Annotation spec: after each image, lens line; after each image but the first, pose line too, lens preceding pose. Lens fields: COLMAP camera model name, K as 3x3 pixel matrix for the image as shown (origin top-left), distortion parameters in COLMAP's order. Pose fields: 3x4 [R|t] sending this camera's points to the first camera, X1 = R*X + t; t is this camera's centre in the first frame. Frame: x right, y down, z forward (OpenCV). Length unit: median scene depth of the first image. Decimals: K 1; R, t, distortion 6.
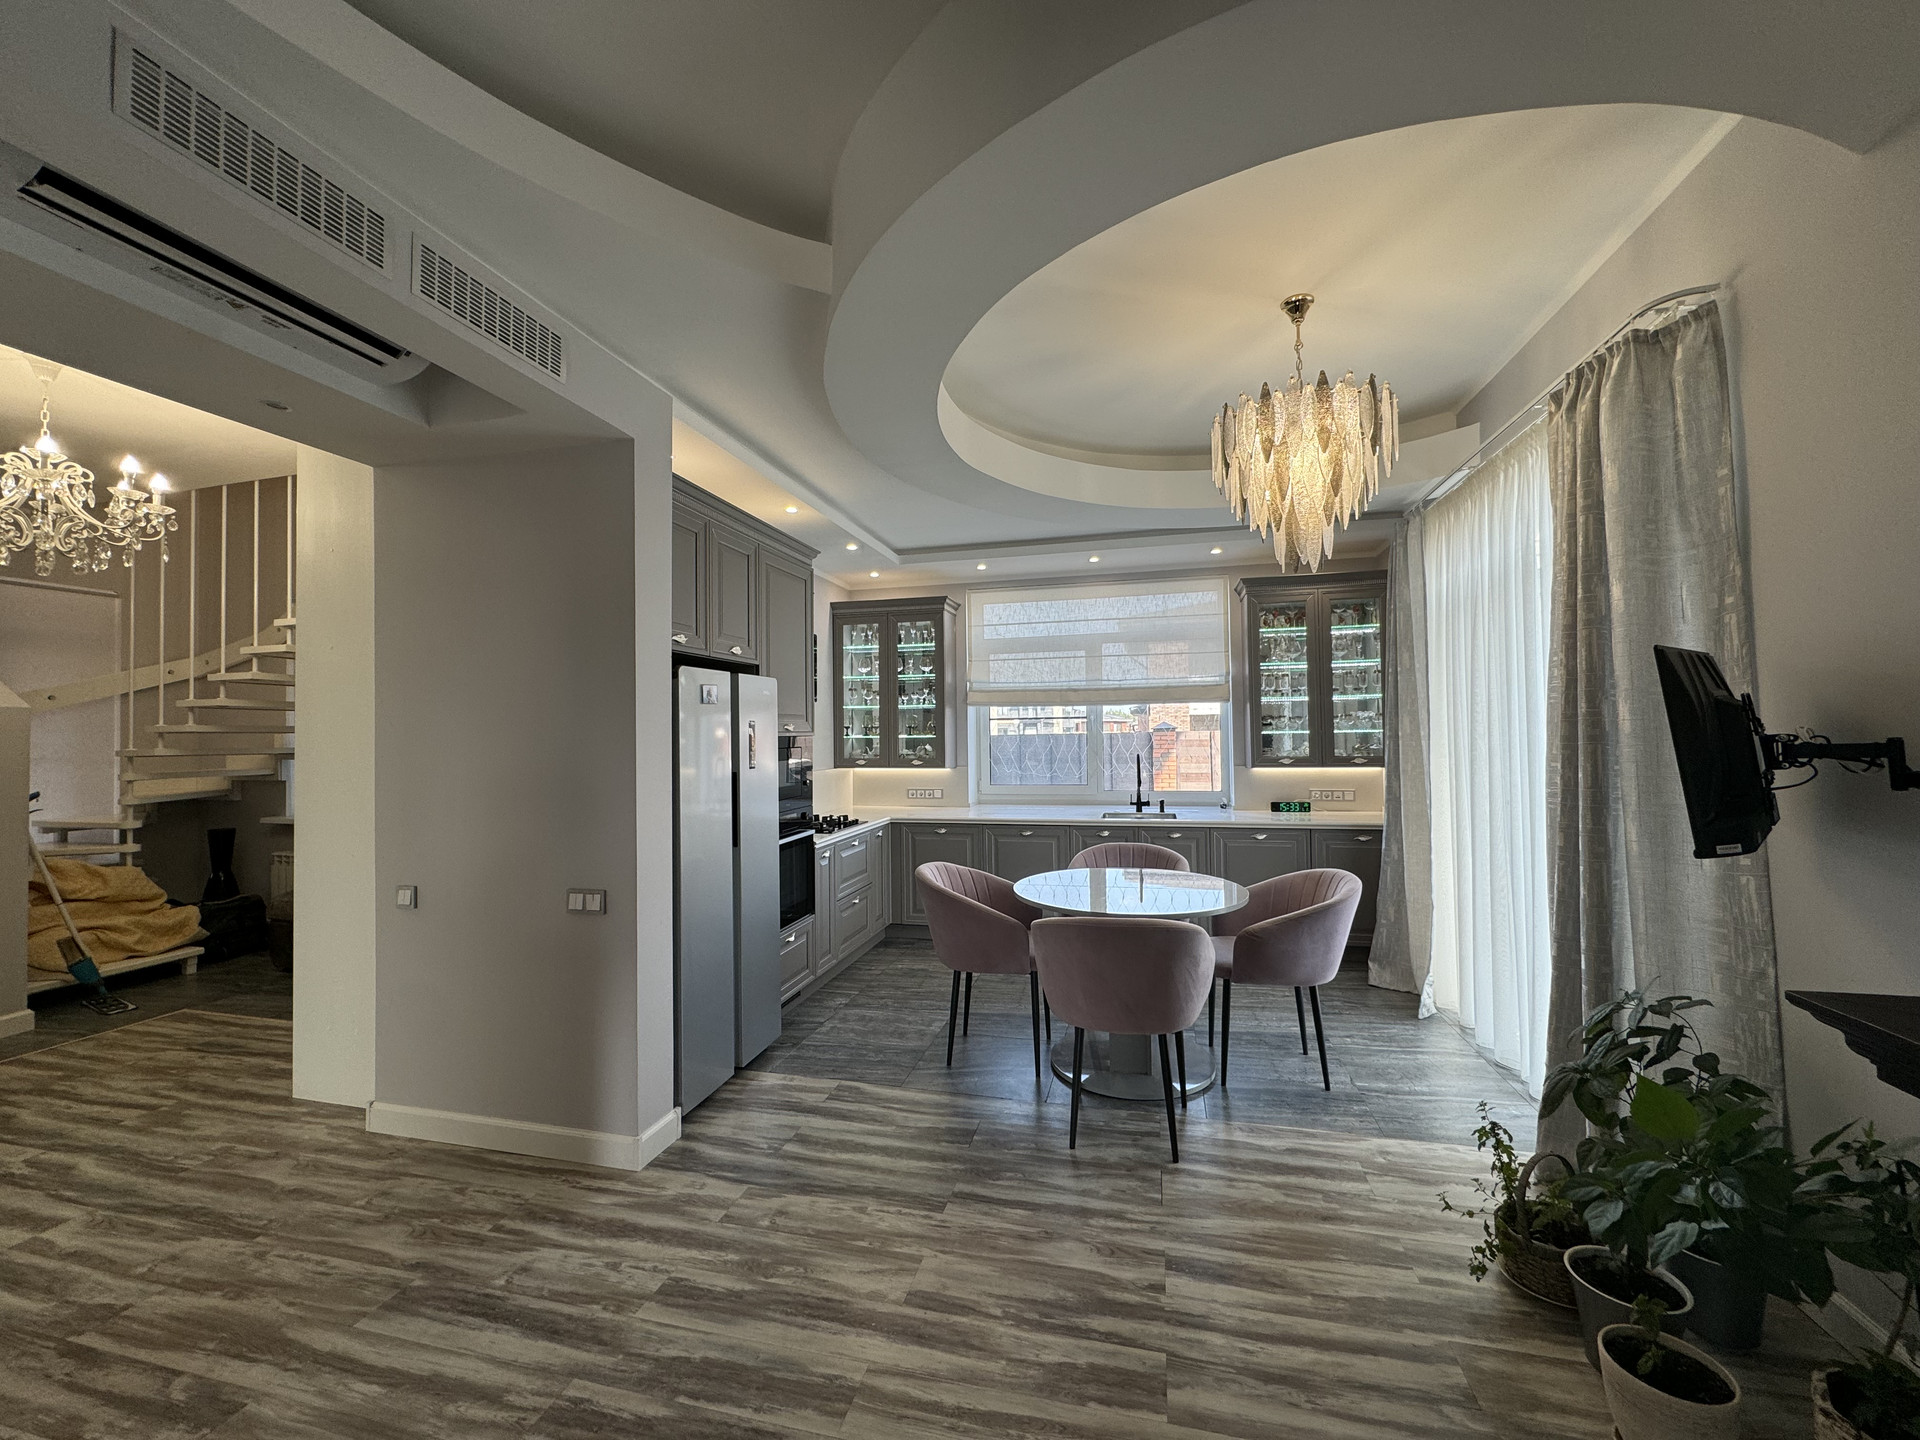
lens RADIAL K [[769.2, 0, 957.2], [0, 769.2, 719.5], [0, 0, 1]] dist [-0.000771, 0.000653]
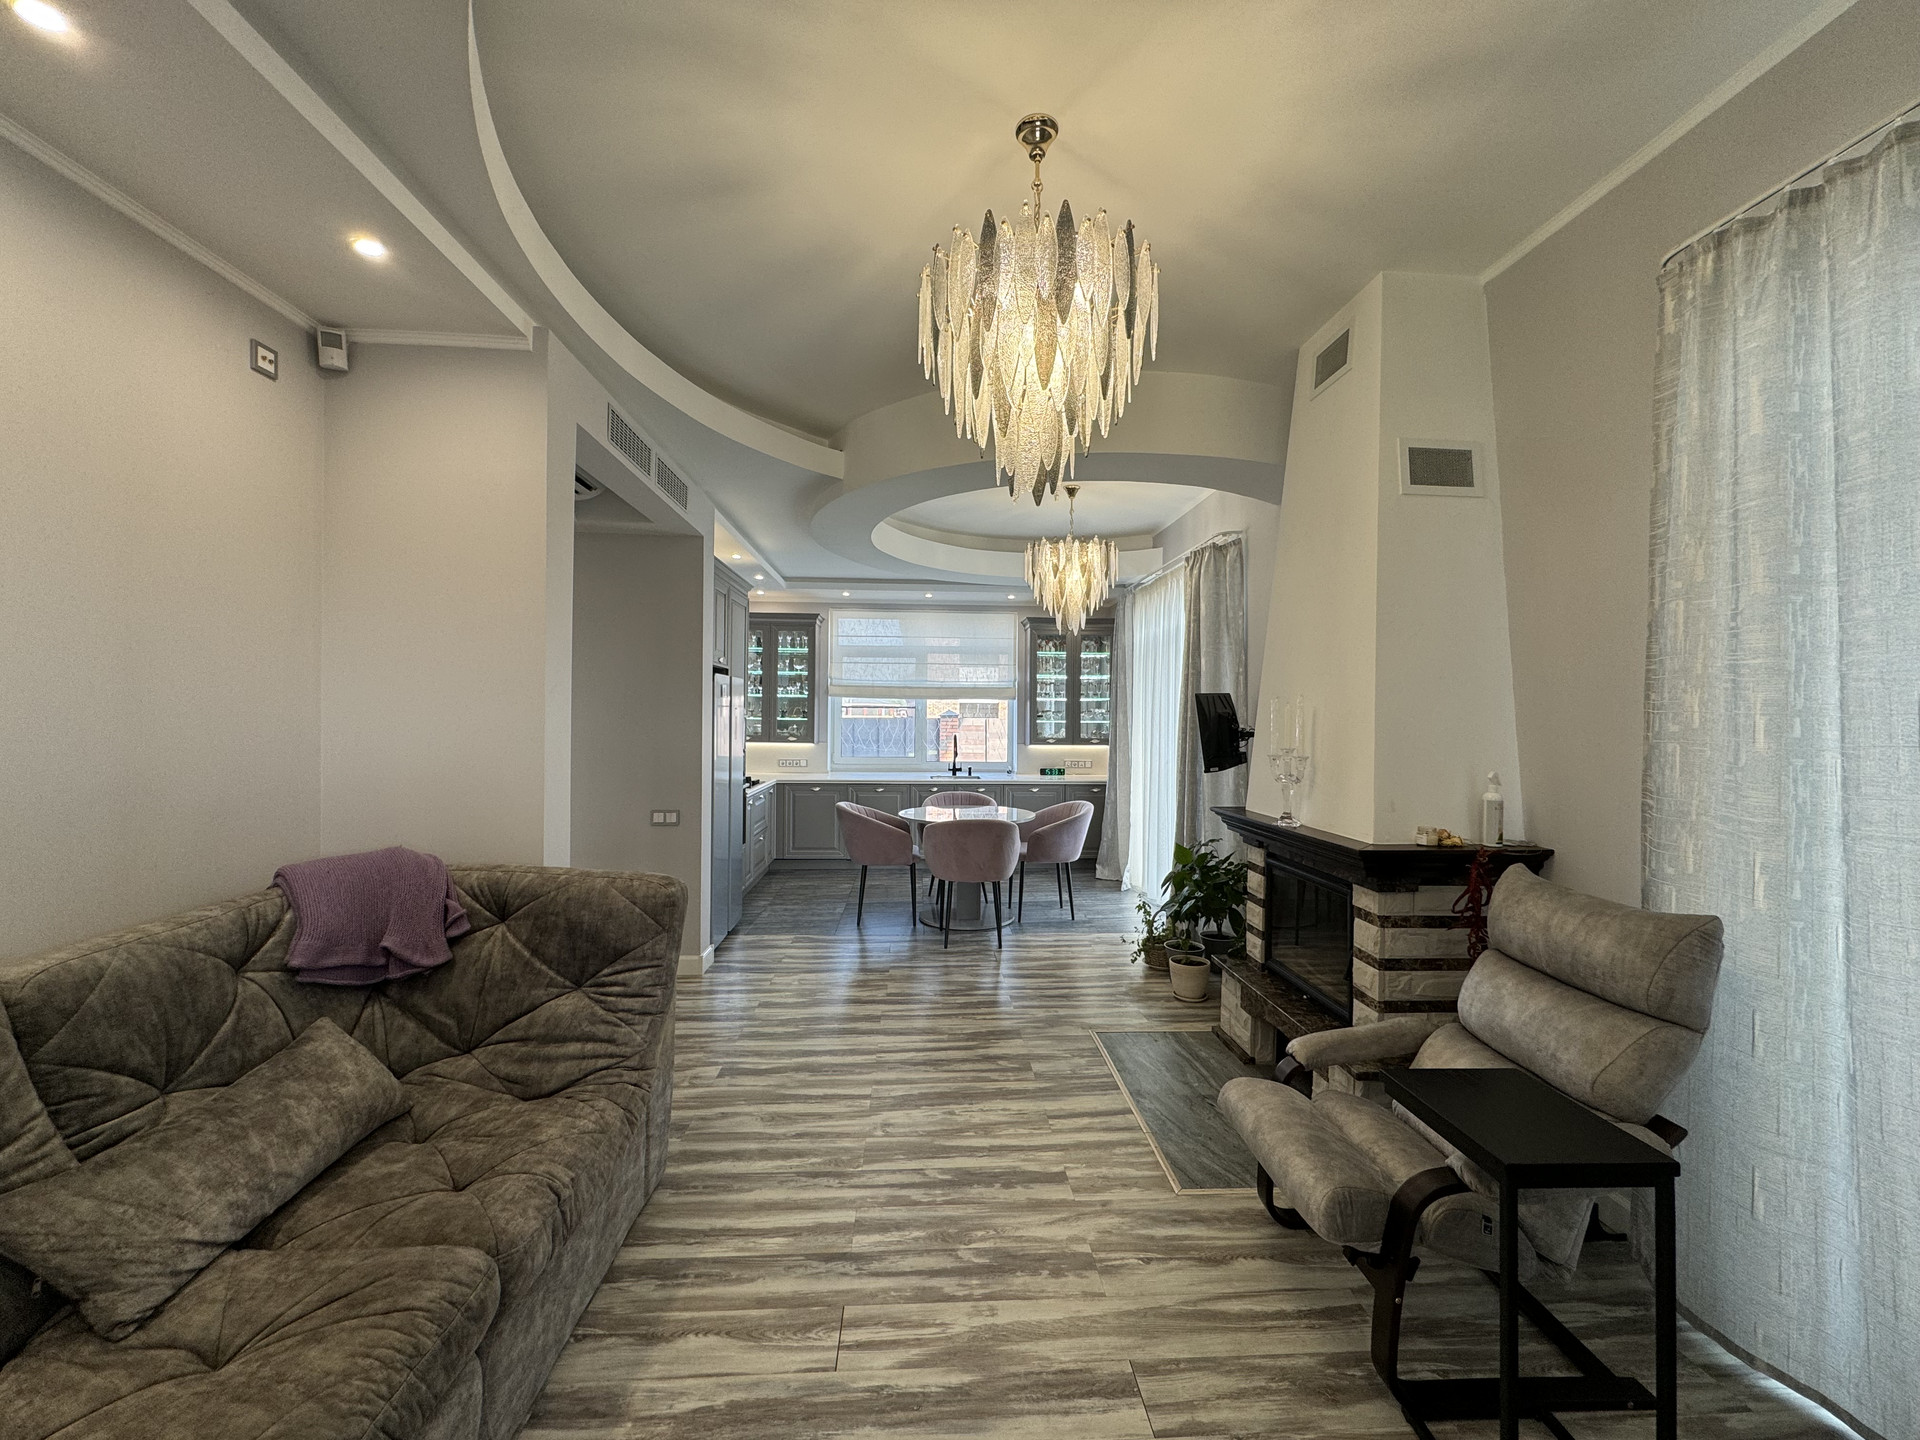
lens RADIAL K [[769.2, 0, 958.6], [0, 769.2, 720.6], [0, 0, 1]] dist [-0.000771, 0.000653]
pose [[0.953792, 0.021267, 0.299715, -0.330301], [-0.028121, 0.999432, 0.018573, -0.014310], [-0.299150, -0.026143, 0.953848, -0.638654]]
